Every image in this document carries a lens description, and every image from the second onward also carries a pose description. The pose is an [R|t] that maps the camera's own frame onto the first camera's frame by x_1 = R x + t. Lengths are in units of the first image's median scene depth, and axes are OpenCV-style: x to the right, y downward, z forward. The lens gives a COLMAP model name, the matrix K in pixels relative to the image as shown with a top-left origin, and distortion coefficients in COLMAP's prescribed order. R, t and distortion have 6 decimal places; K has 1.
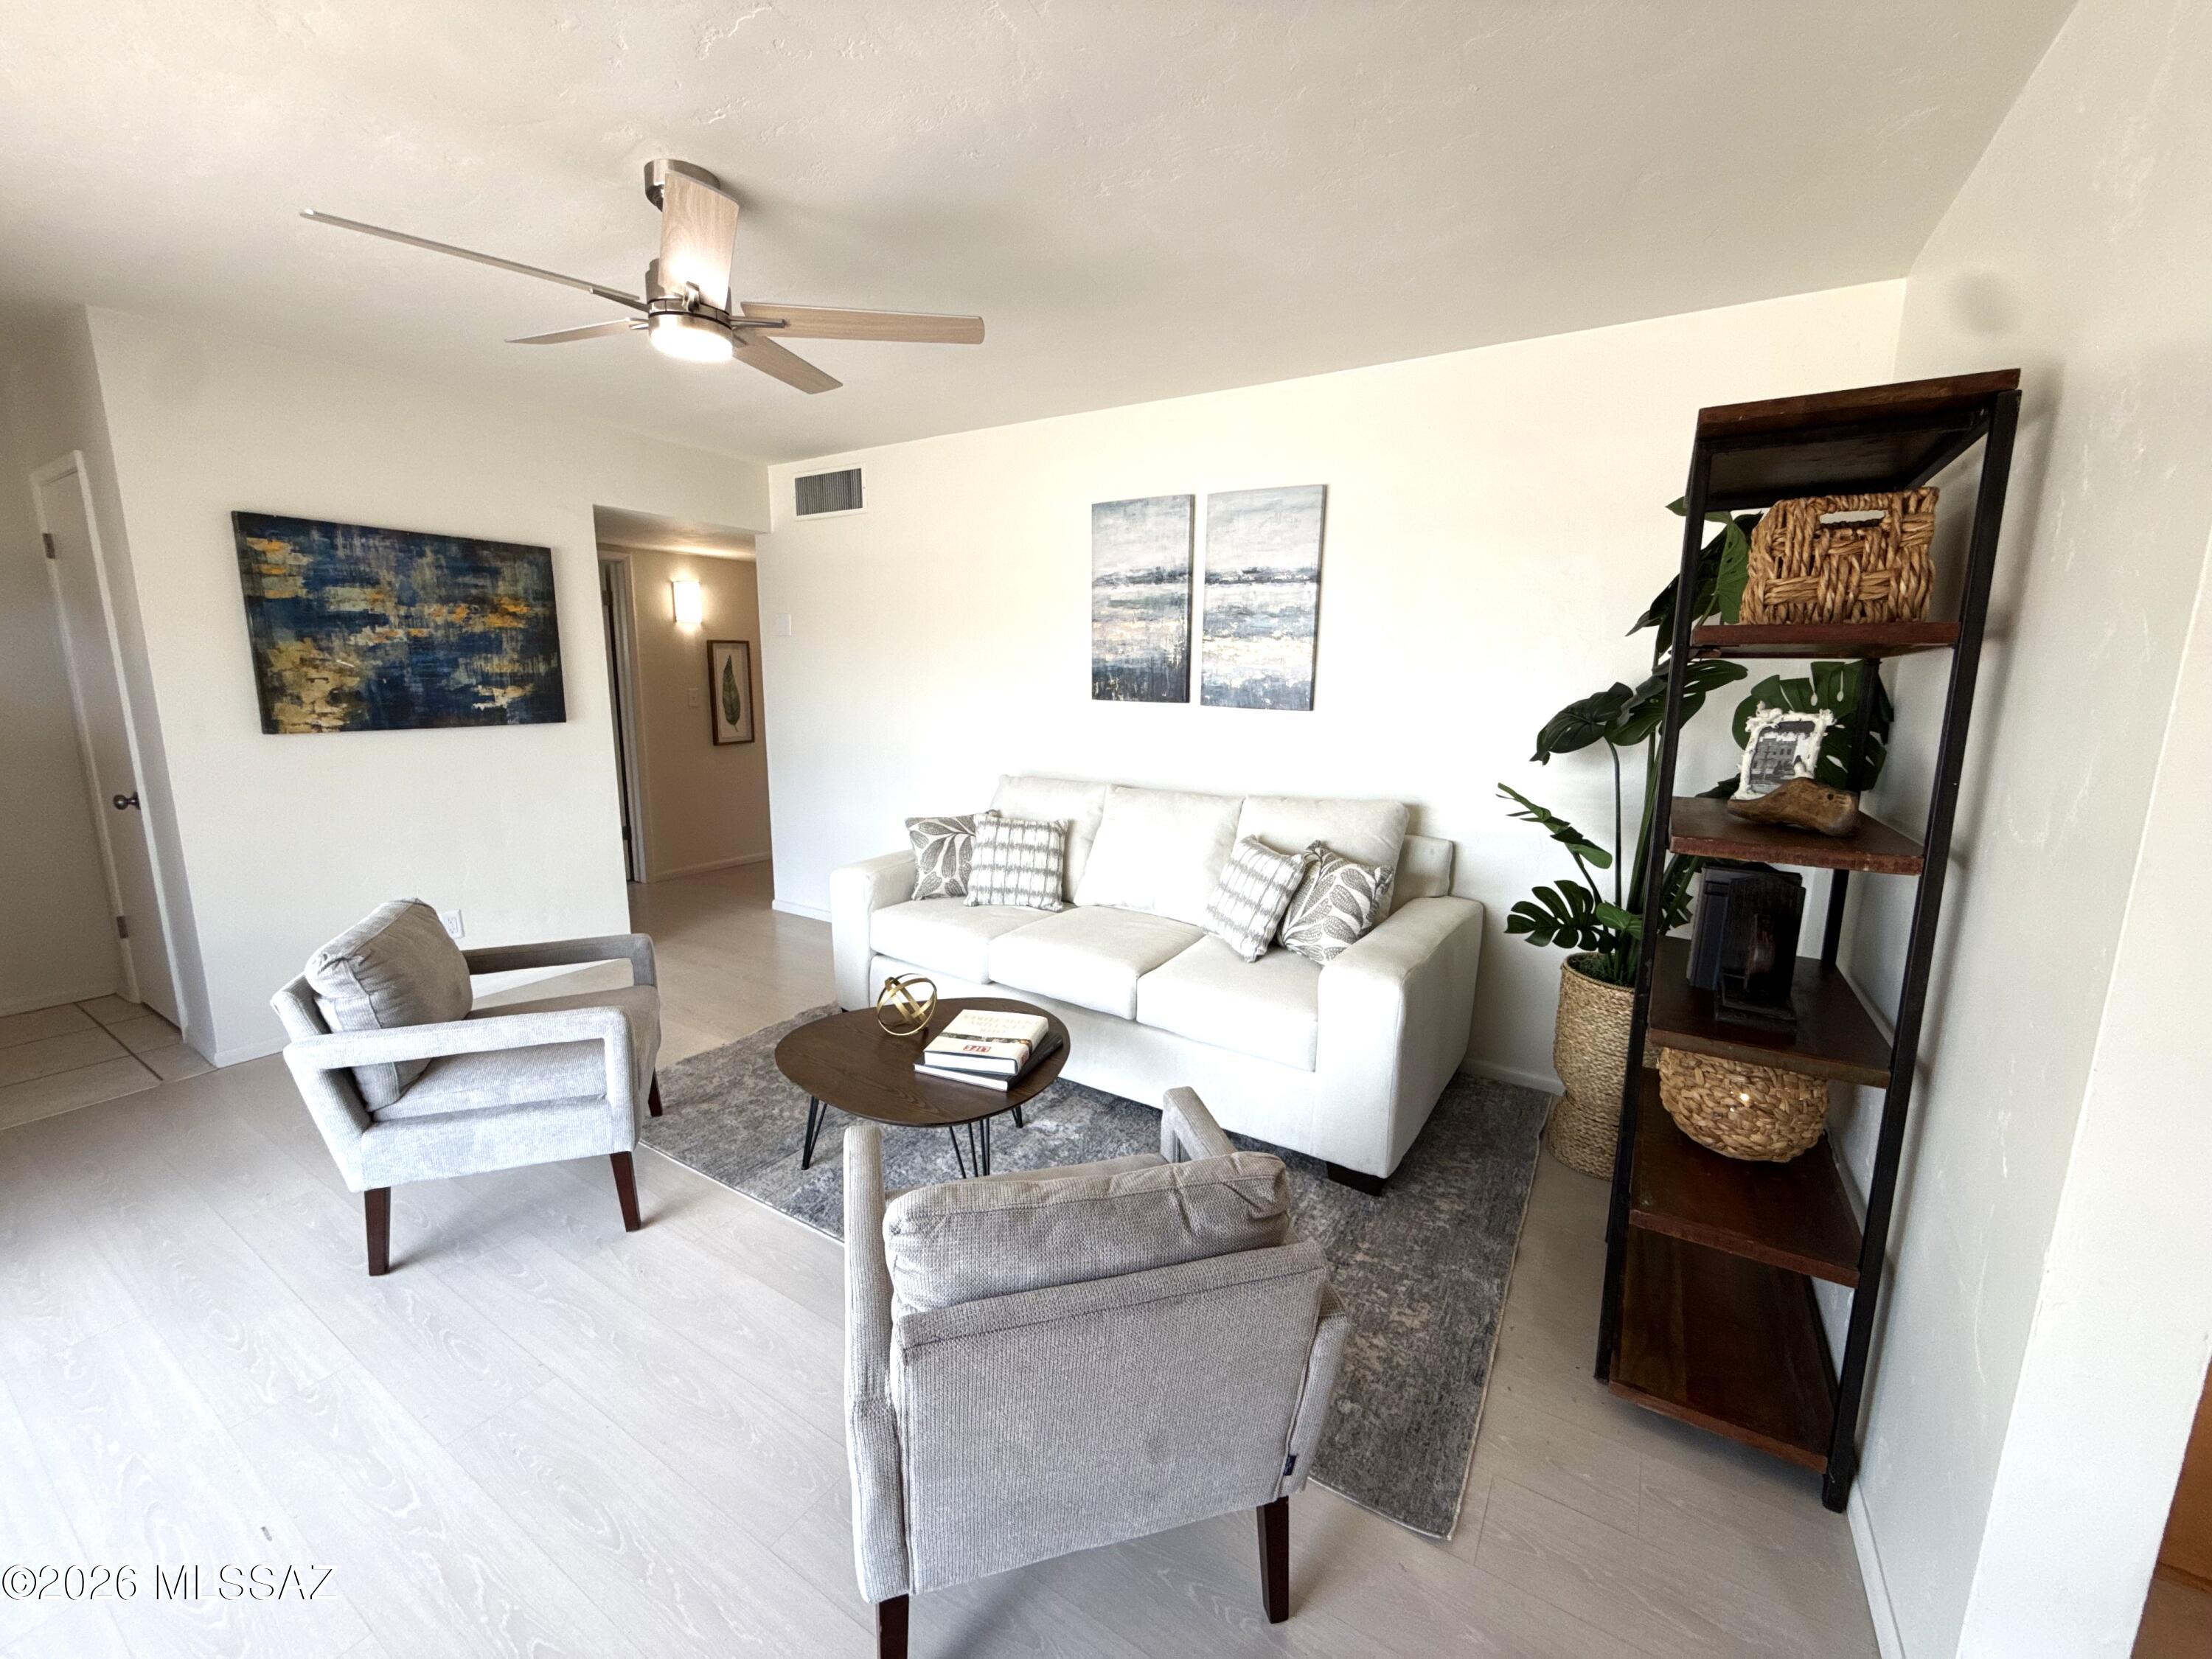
lens RADIAL K [[871.4, 0, 1106.0], [0, 871.4, 829.5], [0, 0, 1]] dist [-0.009801, -0.000003]
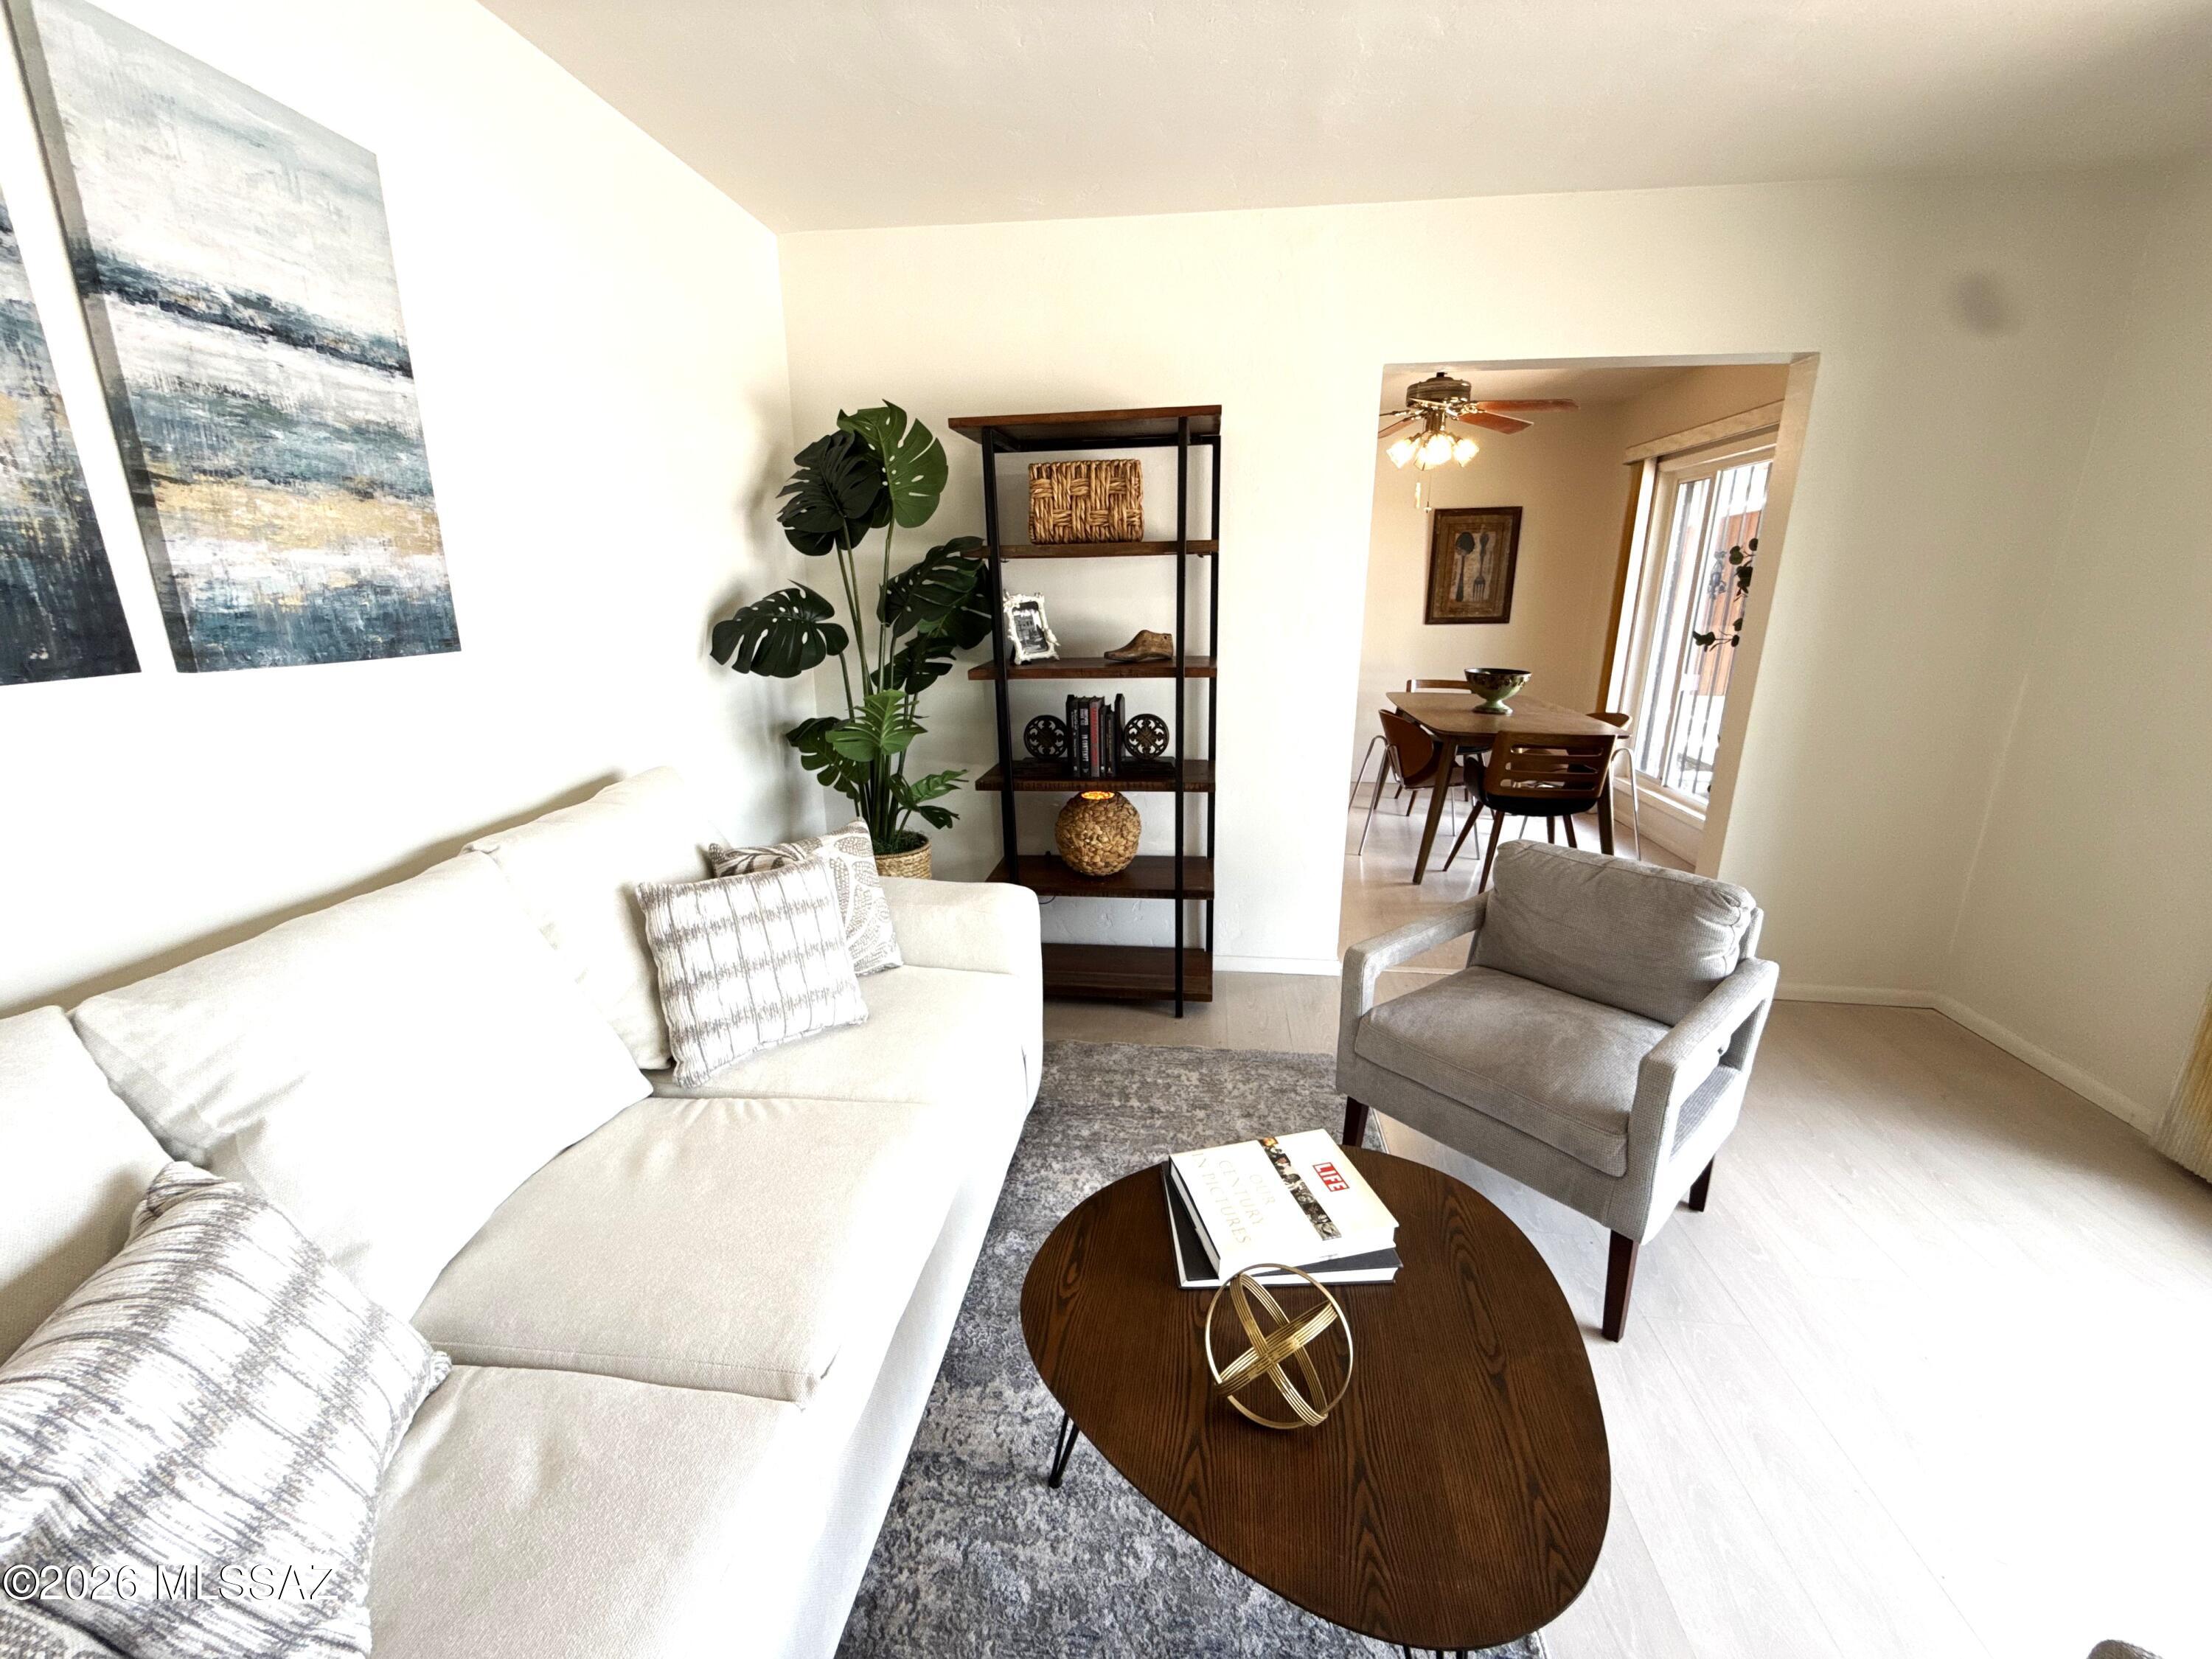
lens RADIAL K [[871.4, 0, 1106.0], [0, 871.4, 829.5], [0, 0, 1]] dist [-0.009801, -0.000003]
pose [[-0.418682, -0.263605, 0.869033, -0.376708], [0.156169, 0.921789, 0.354847, -0.158197], [-0.894604, 0.284284, -0.344769, 0.856681]]
